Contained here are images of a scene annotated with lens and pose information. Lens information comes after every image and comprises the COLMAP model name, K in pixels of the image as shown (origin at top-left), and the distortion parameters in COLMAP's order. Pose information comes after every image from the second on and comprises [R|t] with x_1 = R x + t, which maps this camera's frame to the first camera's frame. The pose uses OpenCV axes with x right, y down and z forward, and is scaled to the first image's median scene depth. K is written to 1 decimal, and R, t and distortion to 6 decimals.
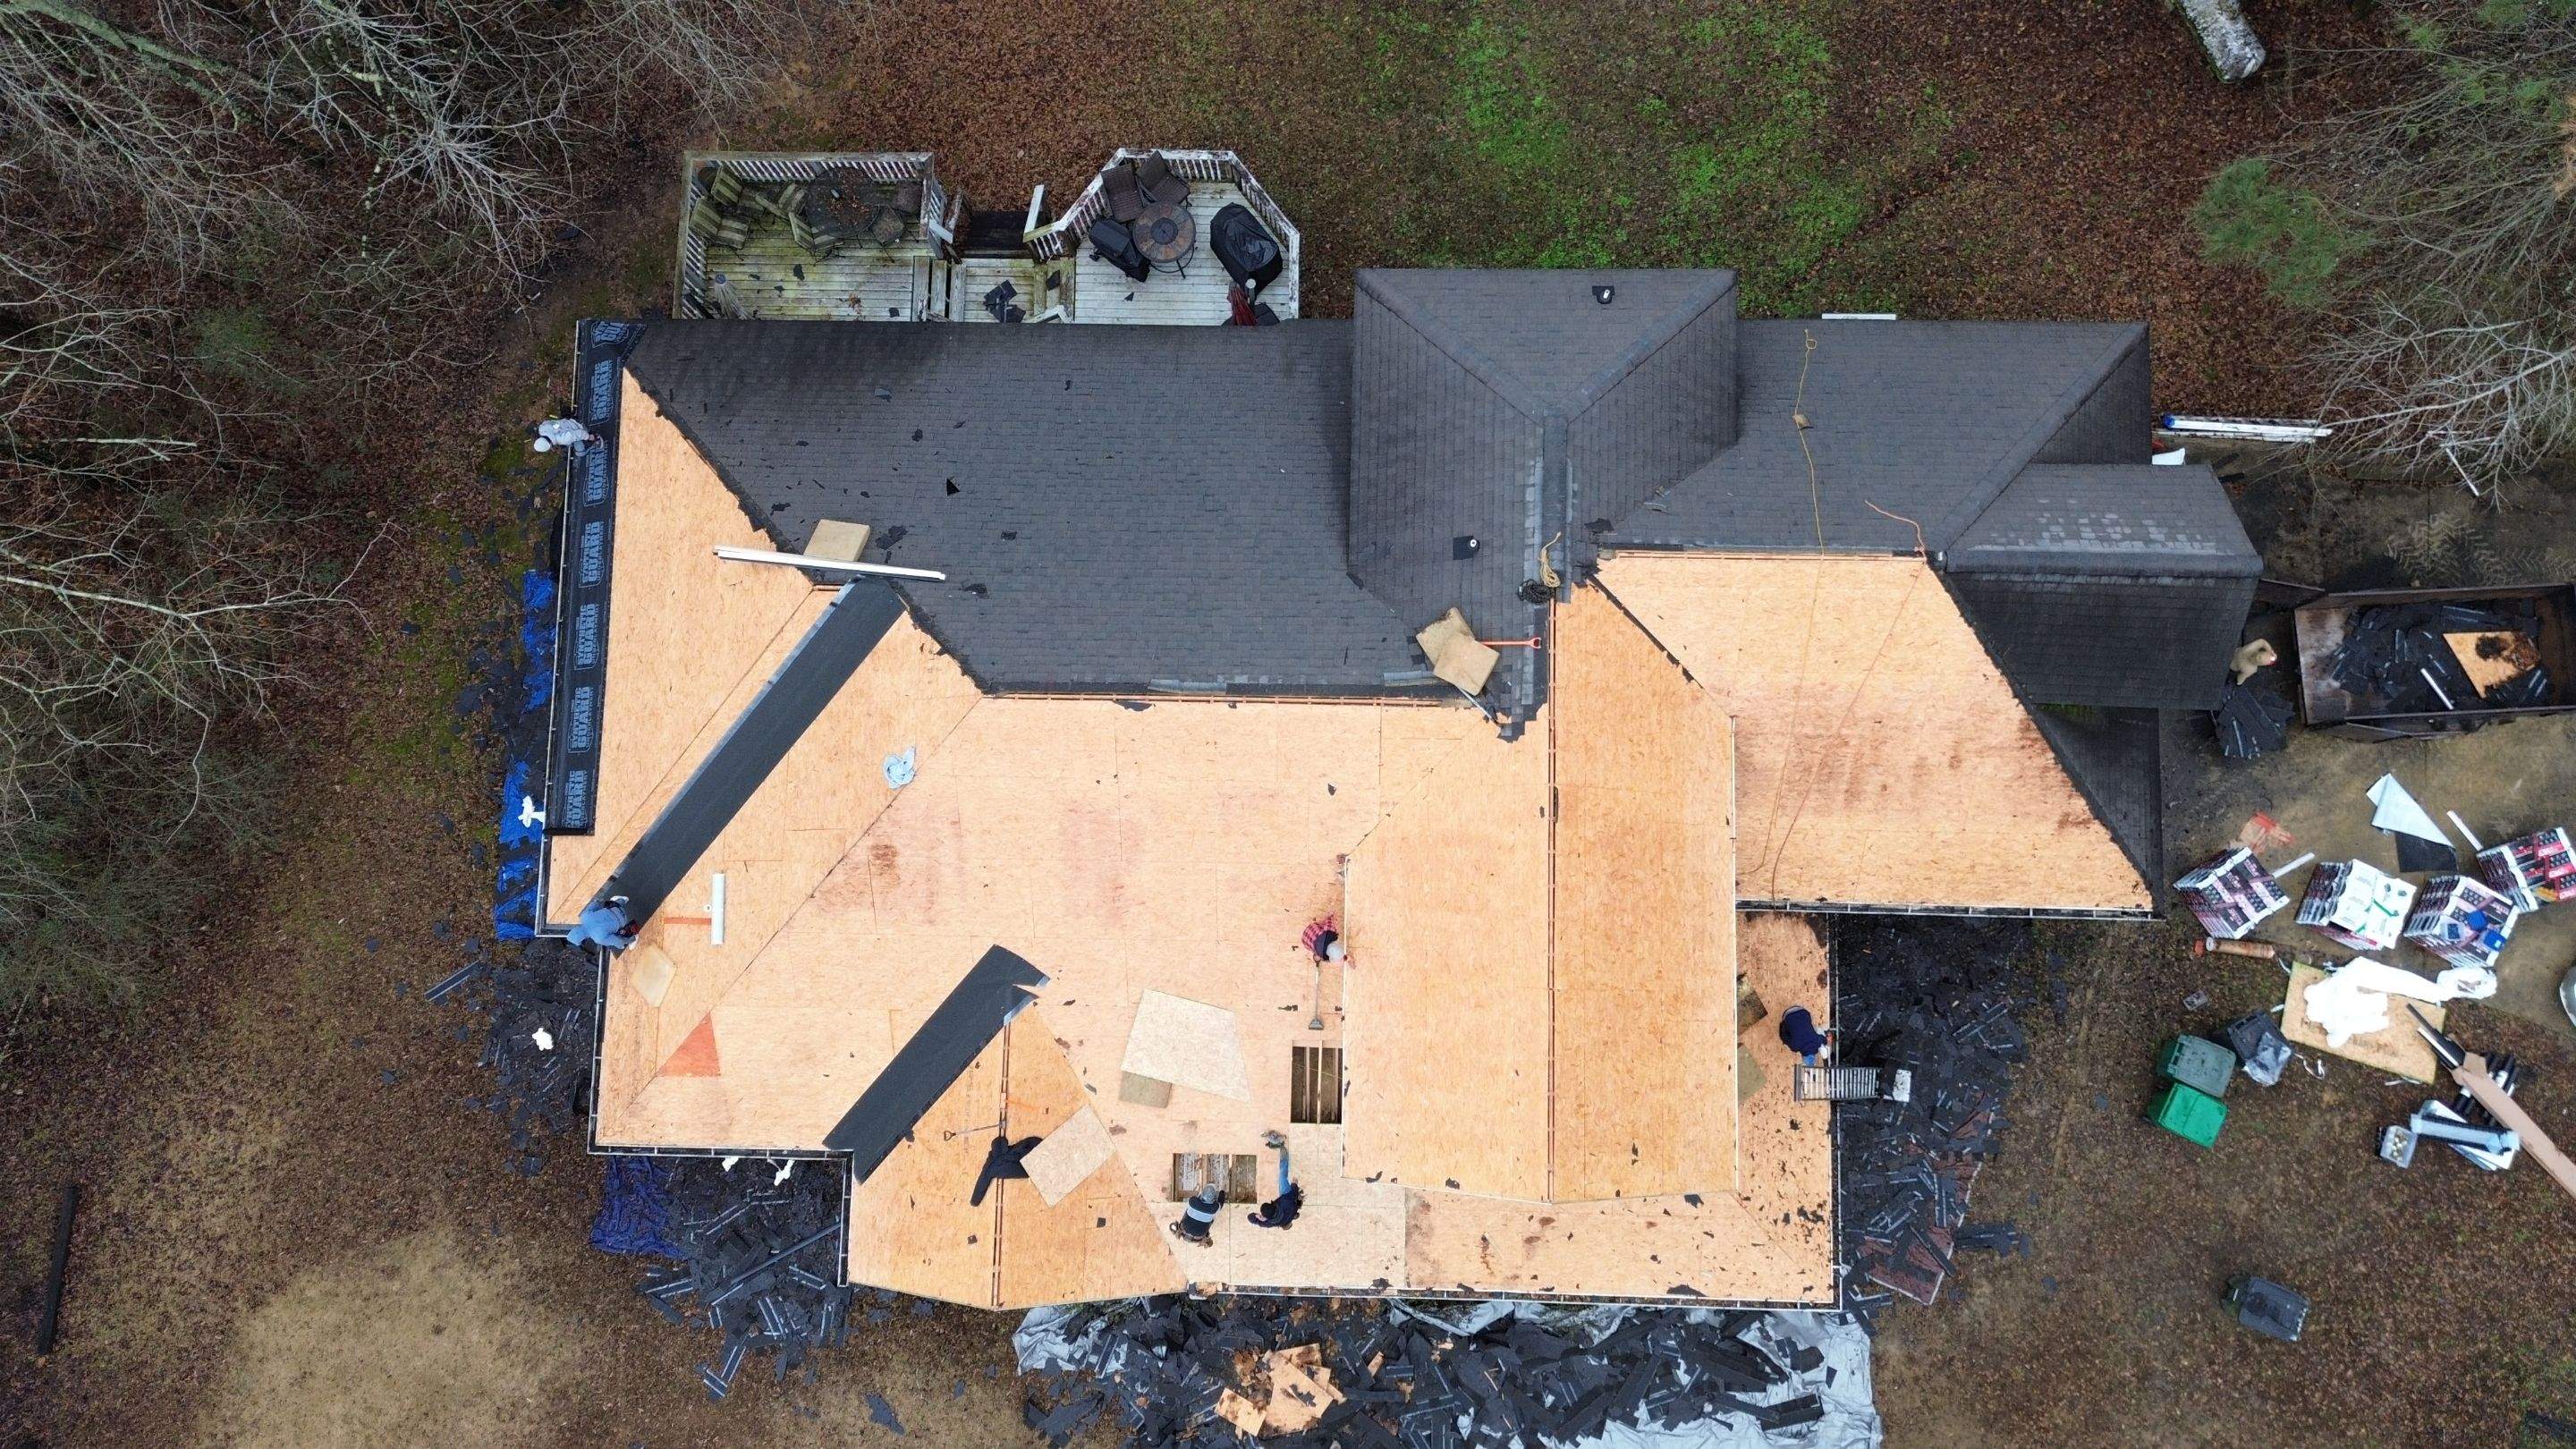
lens RADIAL K [[1827.0, 0, 1299.5], [0, 1827.0, 728.6], [0, 0, 1]] dist [0.044543, -0.040350]
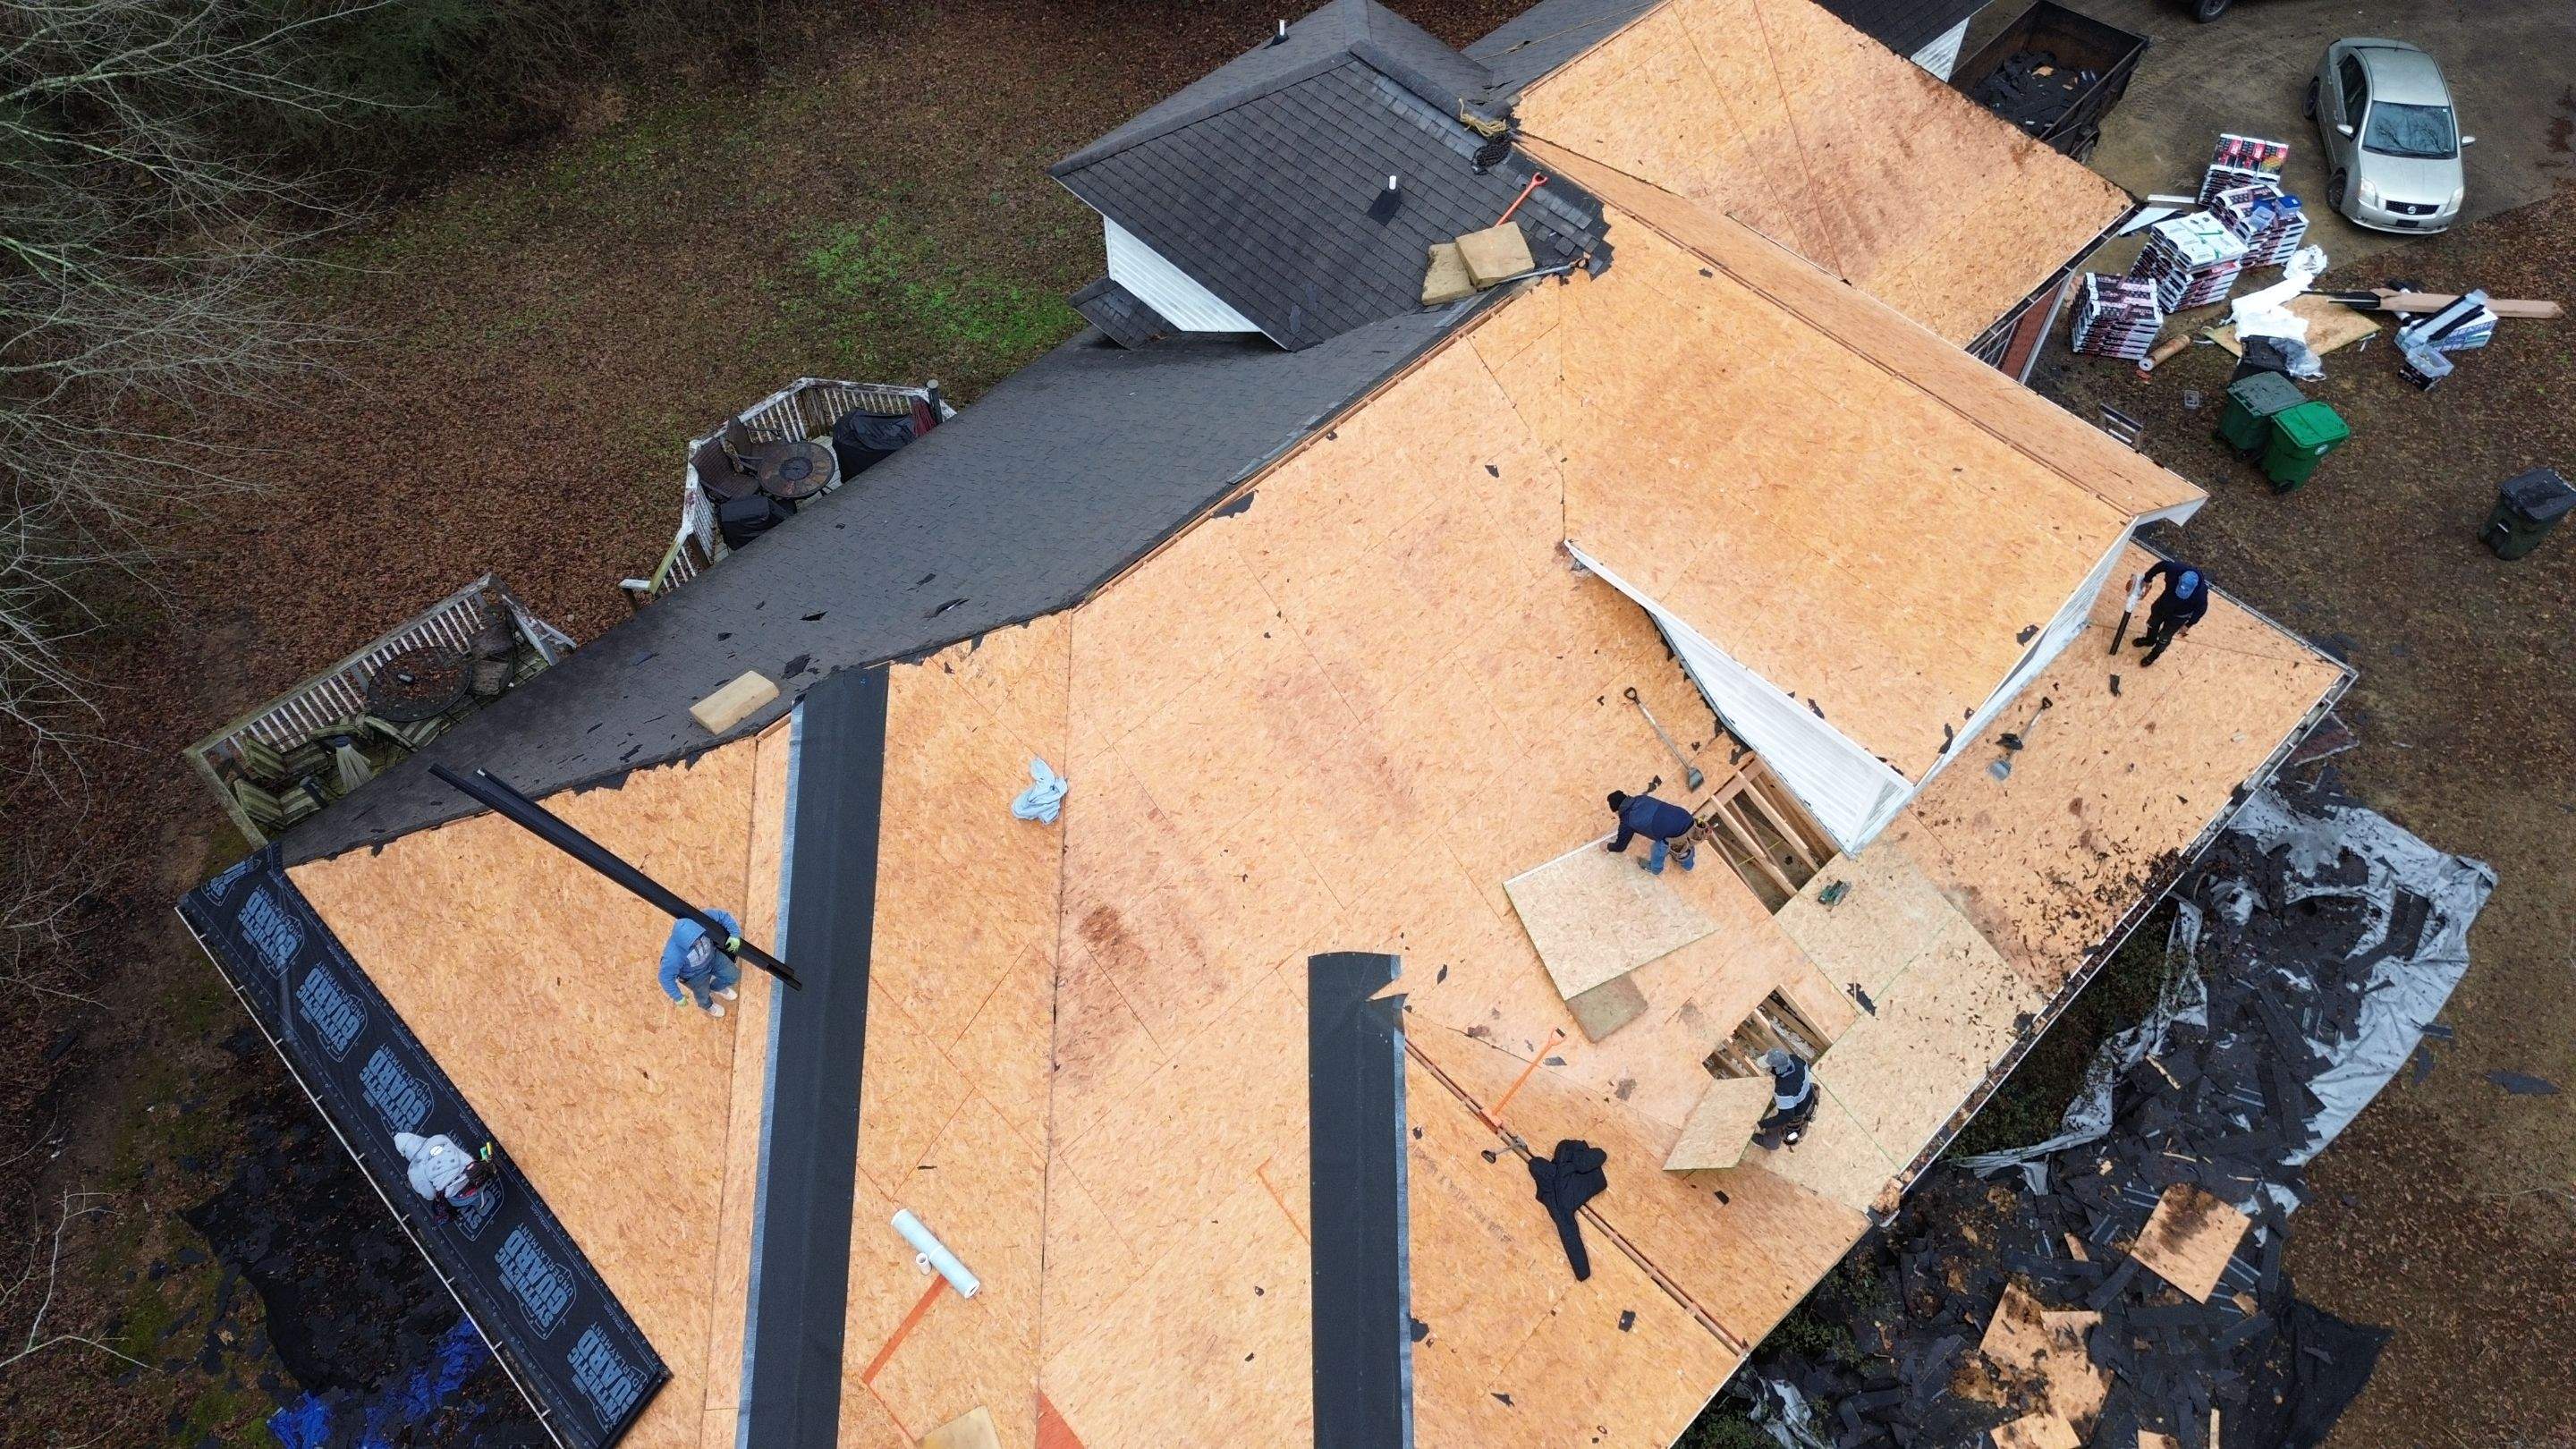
lens RADIAL K [[1827.0, 0, 1289.2], [0, 1827.0, 719.6], [0, 0, 1]] dist [0.044543, -0.040350]
pose [[0.702782, -0.558375, 0.440812, -0.382280], [0.703872, 0.635699, -0.316939, 0.246510], [-0.103253, 0.533015, 0.839782, 0.369647]]
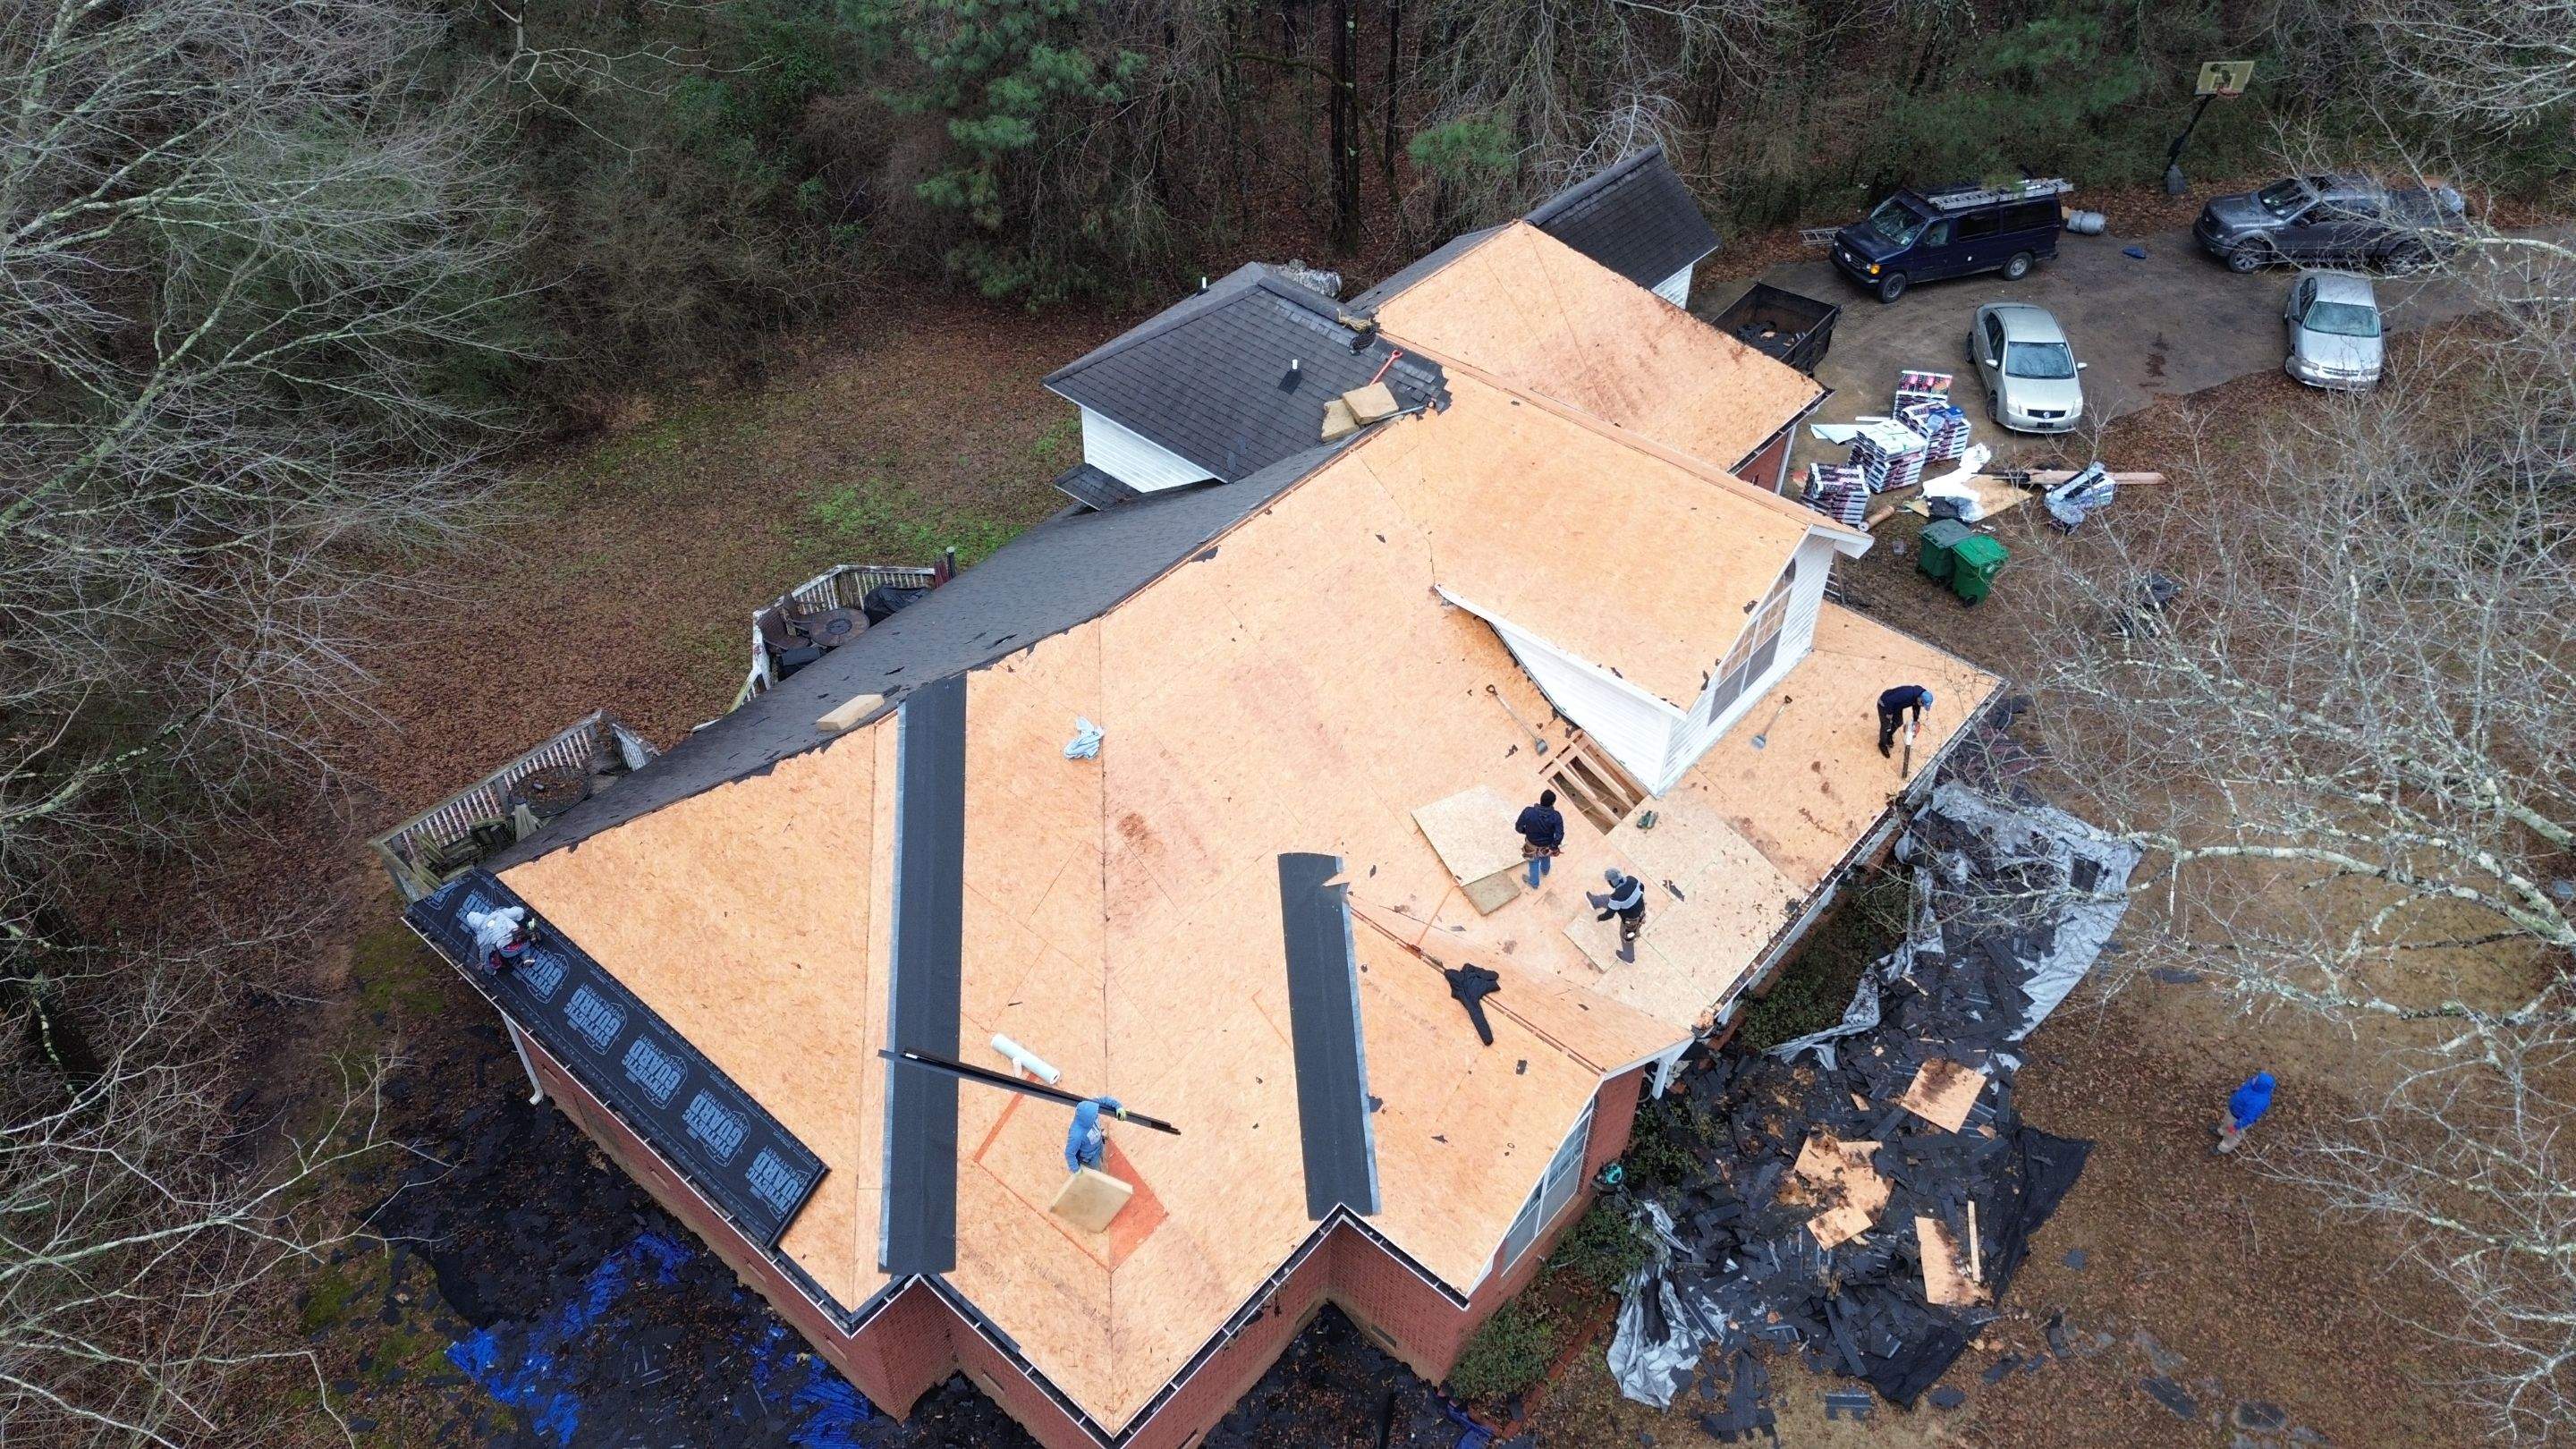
lens RADIAL K [[1827.0, 0, 1290.8], [0, 1827.0, 712.8], [0, 0, 1]] dist [0.044543, -0.040350]
pose [[0.637294, -0.487866, 0.596526, -0.625603], [0.761372, 0.518187, -0.389609, 0.410776], [-0.119035, 0.702473, 0.701685, 0.276983]]
